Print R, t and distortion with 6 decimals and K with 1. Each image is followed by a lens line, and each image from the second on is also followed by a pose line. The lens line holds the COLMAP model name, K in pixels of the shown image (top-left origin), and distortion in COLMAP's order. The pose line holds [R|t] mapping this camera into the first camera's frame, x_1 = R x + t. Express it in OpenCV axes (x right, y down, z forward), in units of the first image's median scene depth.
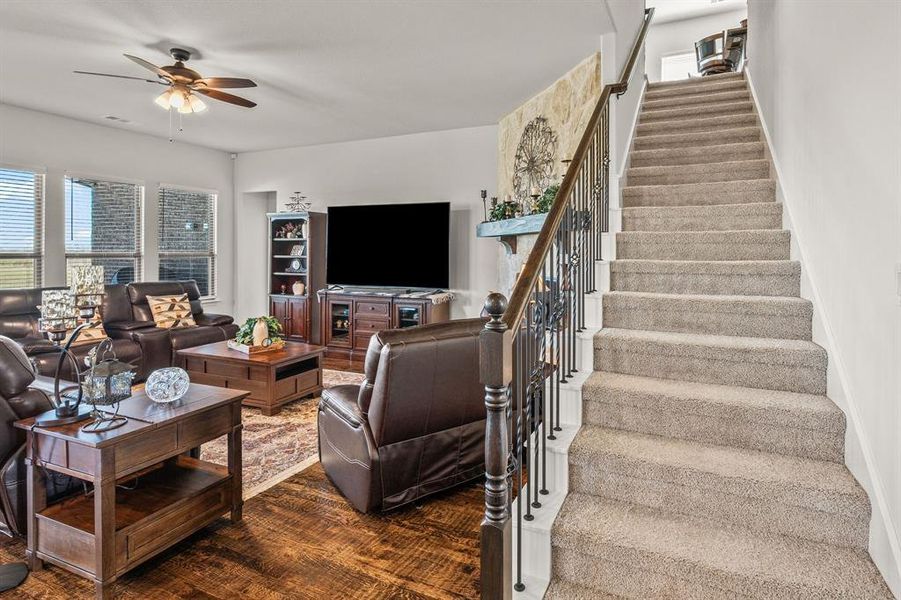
lens RADIAL K [[447.4, 0, 493.4], [0, 447.4, 253.3], [0, 0, 1]] dist [-0.004815, 0.001371]
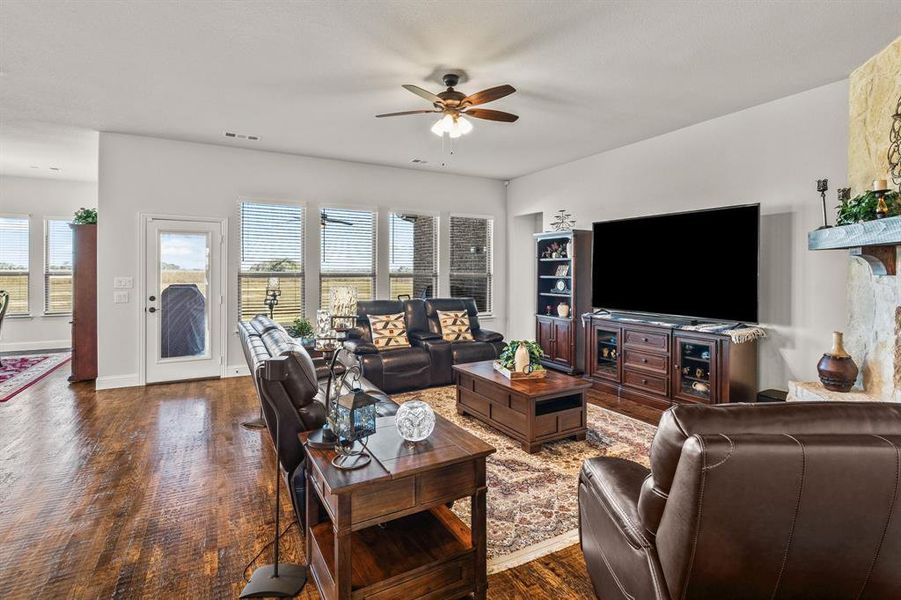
lens RADIAL K [[431.8, 0, 453.7], [0, 431.8, 270.5], [0, 0, 1]] dist [-0.001540, -0.000799]
pose [[0.785052, -0.002680, -0.619425, -0.060182], [-0.002015, 0.999974, -0.006880, 0.000119], [0.619427, 0.006649, 0.785026, 0.165649]]
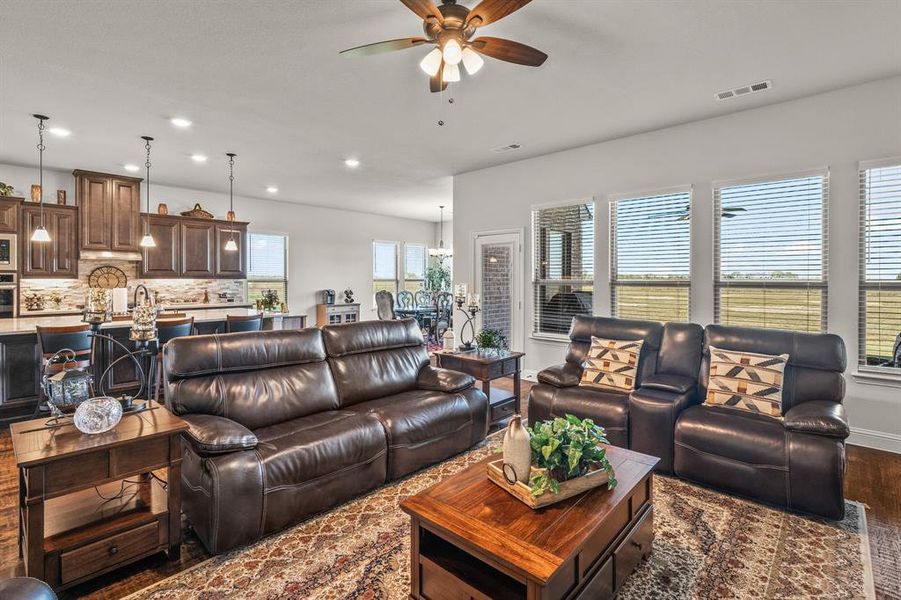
lens RADIAL K [[431.8, 0, 445.9], [0, 431.8, 260.0], [0, 0, 1]] dist [-0.001540, -0.000799]
pose [[-0.338547, -0.045342, -0.939856, -0.040907], [-0.011081, 0.998961, -0.044202, 0.000658], [0.940884, -0.004550, -0.338698, 0.909838]]
